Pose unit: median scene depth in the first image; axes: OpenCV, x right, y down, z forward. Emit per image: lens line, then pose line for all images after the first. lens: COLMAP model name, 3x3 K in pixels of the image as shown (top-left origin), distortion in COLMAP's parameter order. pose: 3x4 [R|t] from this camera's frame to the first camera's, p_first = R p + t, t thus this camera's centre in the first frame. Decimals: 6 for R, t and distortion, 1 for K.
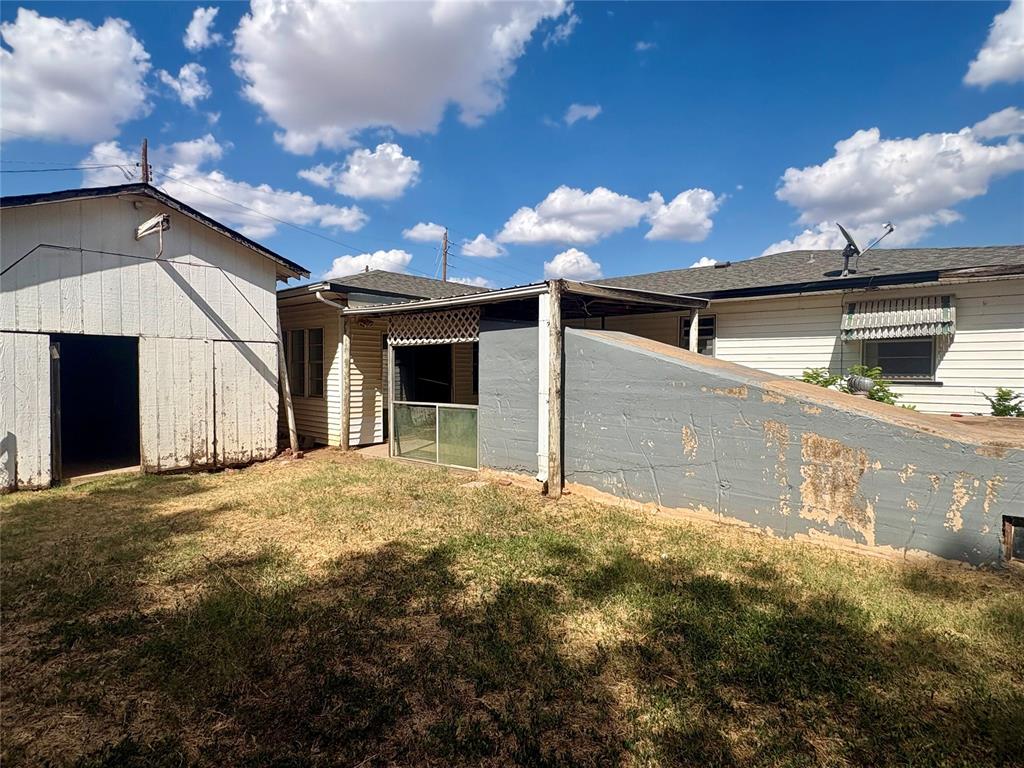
lens RADIAL K [[530.4, 0, 514.1], [0, 530.4, 385.2], [0, 0, 1]] dist [0.005711, 0.000845]
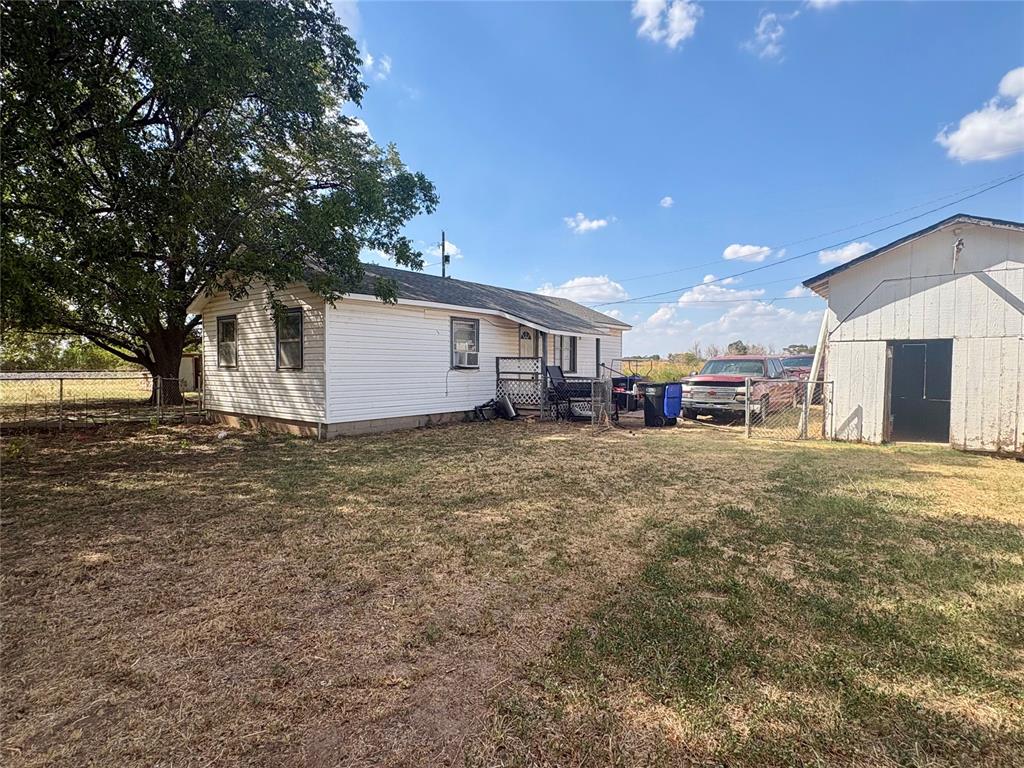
lens RADIAL K [[530.4, 0, 513.4], [0, 530.4, 384.5], [0, 0, 1]] dist [0.005711, 0.000845]
pose [[0.037131, 0.033169, -0.998760, 0.495404], [-0.029933, 0.999037, 0.032065, 0.006862], [0.998862, 0.028705, 0.038088, -0.066330]]
